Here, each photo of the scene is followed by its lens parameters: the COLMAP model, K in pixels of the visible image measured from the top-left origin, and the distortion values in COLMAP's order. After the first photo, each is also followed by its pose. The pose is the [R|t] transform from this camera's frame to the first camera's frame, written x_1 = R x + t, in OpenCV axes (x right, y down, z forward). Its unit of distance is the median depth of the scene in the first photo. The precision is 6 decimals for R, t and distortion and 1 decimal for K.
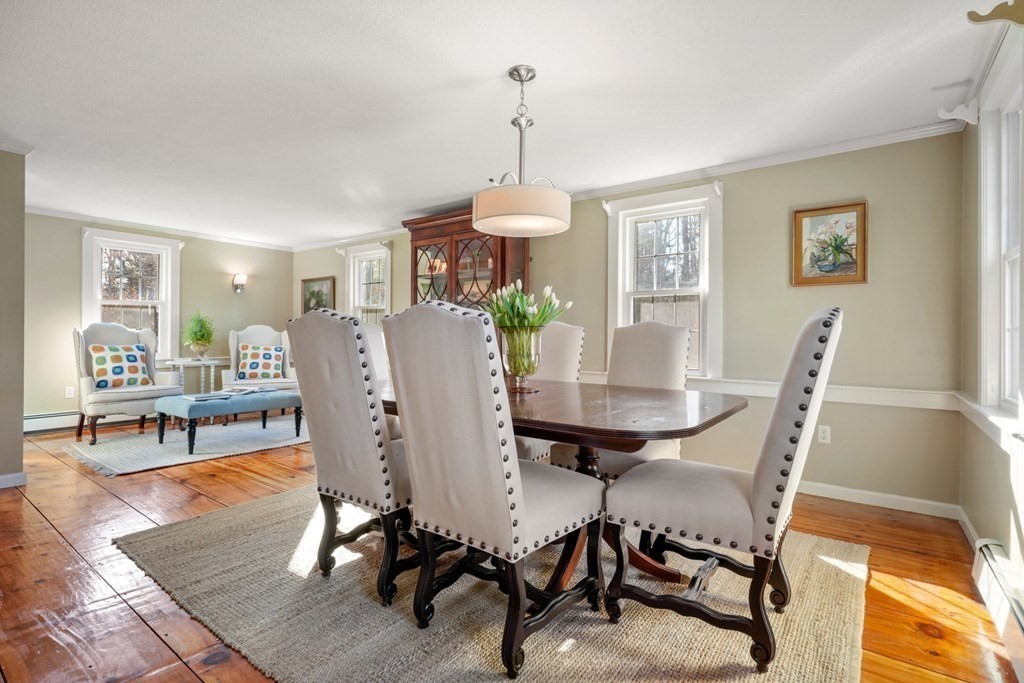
lens RADIAL K [[481.0, 0, 515.5], [0, 481.0, 337.7], [0, 0, 1]] dist [0.004431, 0.000372]
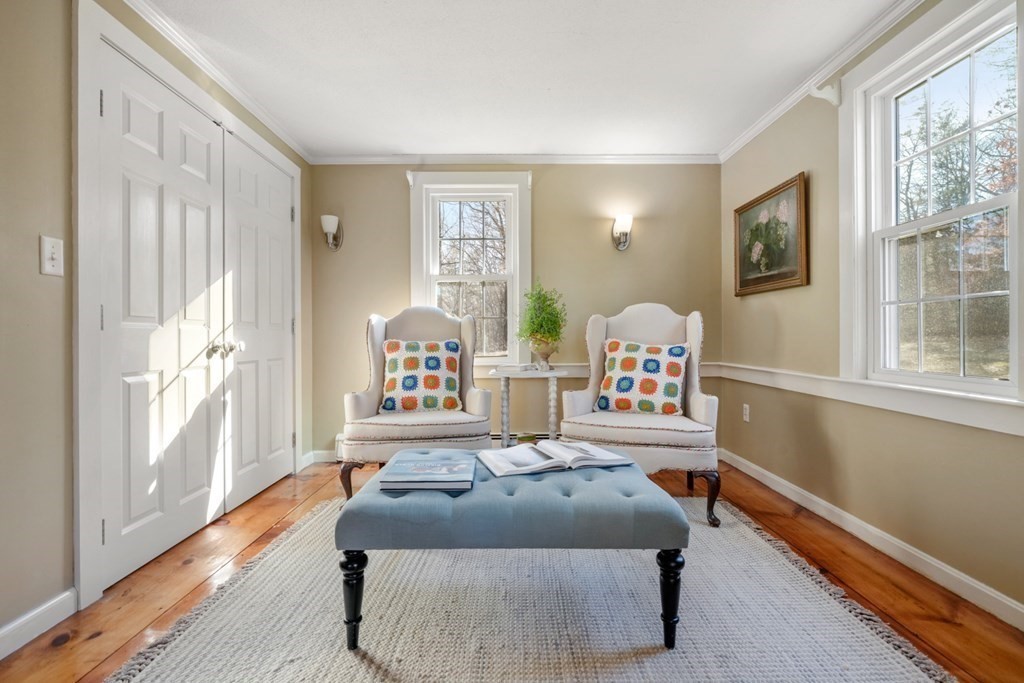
lens RADIAL K [[466.2, 0, 519.6], [0, 466.2, 334.3], [0, 0, 1]] dist [0.003957, -0.000104]
pose [[0.600399, -0.013021, -0.799594, -0.230122], [0.006071, 0.999913, -0.011724, 0.012443], [0.799677, 0.002185, 0.600426, 0.629477]]
